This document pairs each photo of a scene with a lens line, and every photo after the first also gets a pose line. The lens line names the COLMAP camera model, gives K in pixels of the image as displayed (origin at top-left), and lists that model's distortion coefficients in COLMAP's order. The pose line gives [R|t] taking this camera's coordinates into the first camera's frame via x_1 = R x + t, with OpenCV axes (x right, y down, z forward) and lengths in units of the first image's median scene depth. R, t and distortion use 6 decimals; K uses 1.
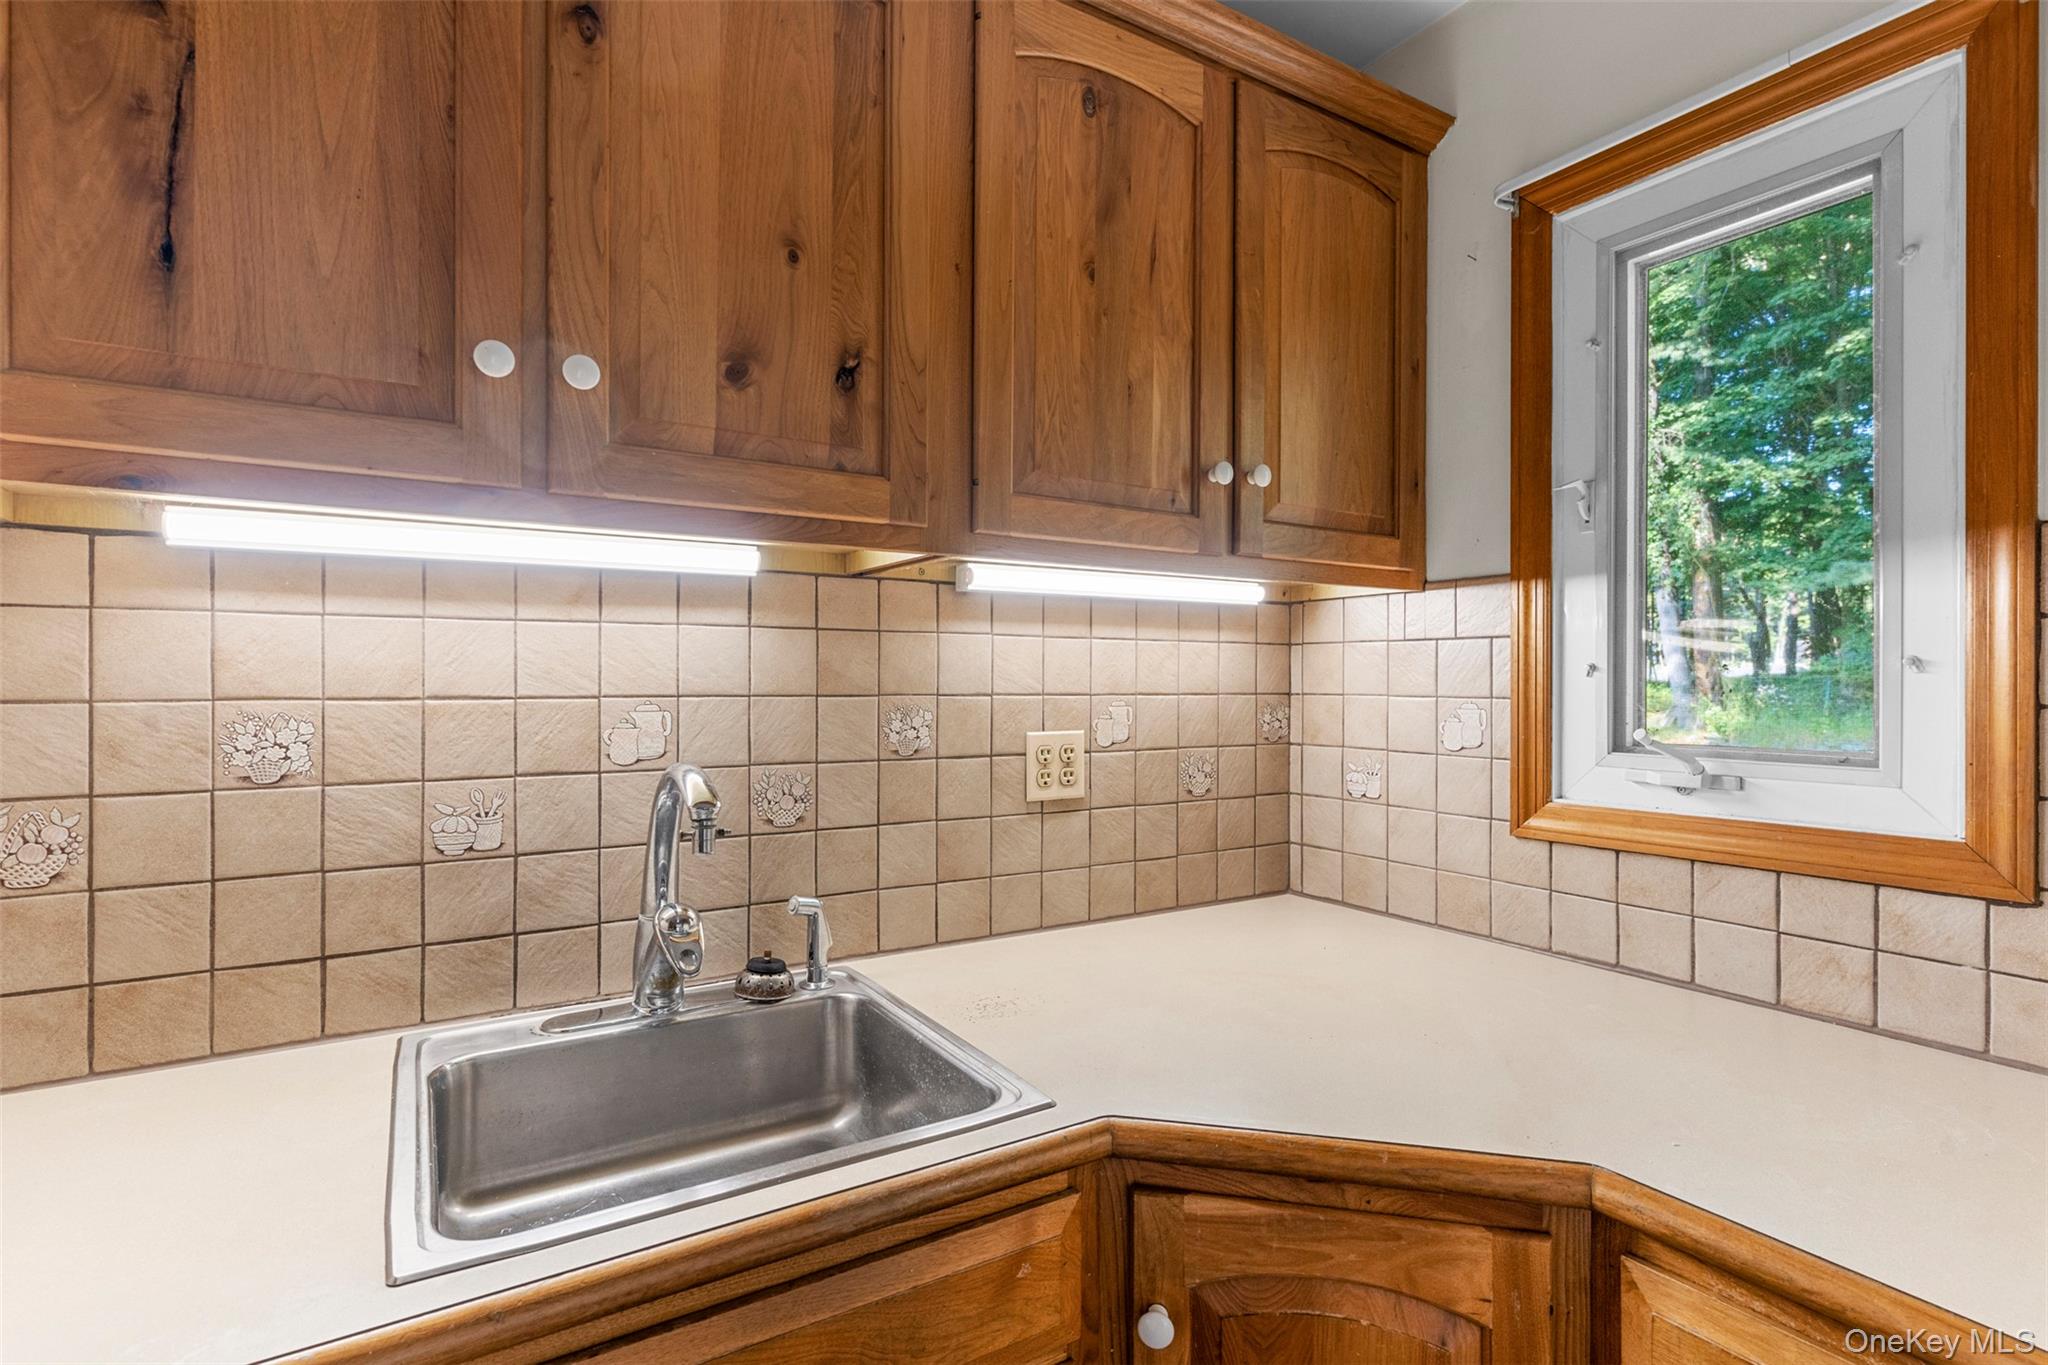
lens RADIAL K [[973.3, 0, 1021.5], [0, 973.3, 681.8], [0, 0, 1]] dist [0.001761, -0.000064]
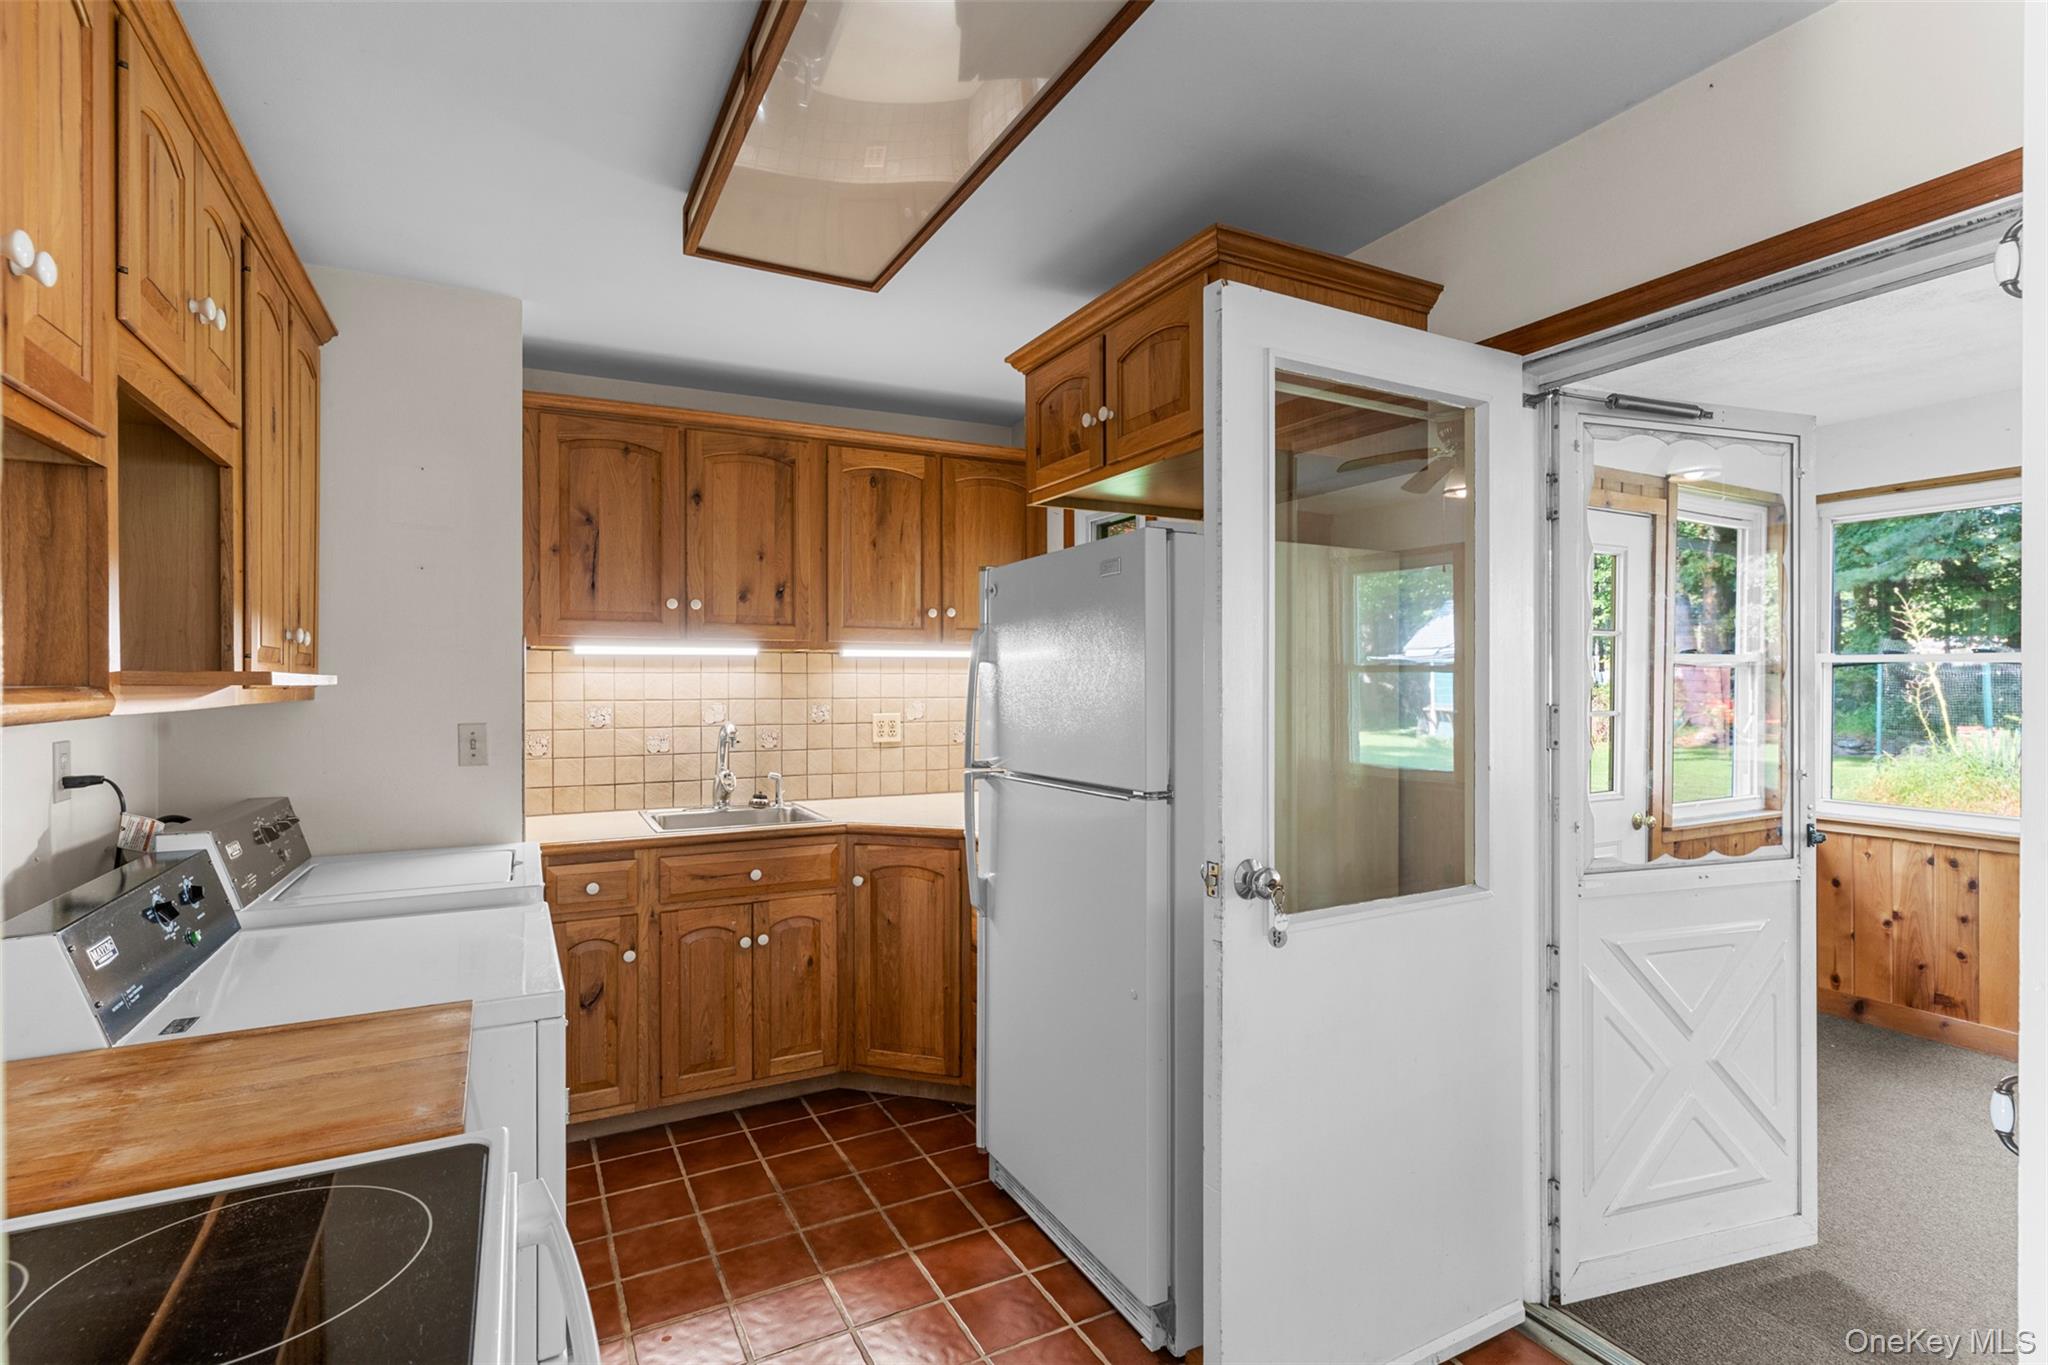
lens RADIAL K [[973.3, 0, 1024.2], [0, 973.3, 687.3], [0, 0, 1]] dist [0.001761, -0.000064]
pose [[0.996746, -0.003468, -0.080532, 0.725374], [0.004022, 0.999969, 0.006711, -0.035593], [0.080507, -0.007014, 0.996729, -1.732011]]
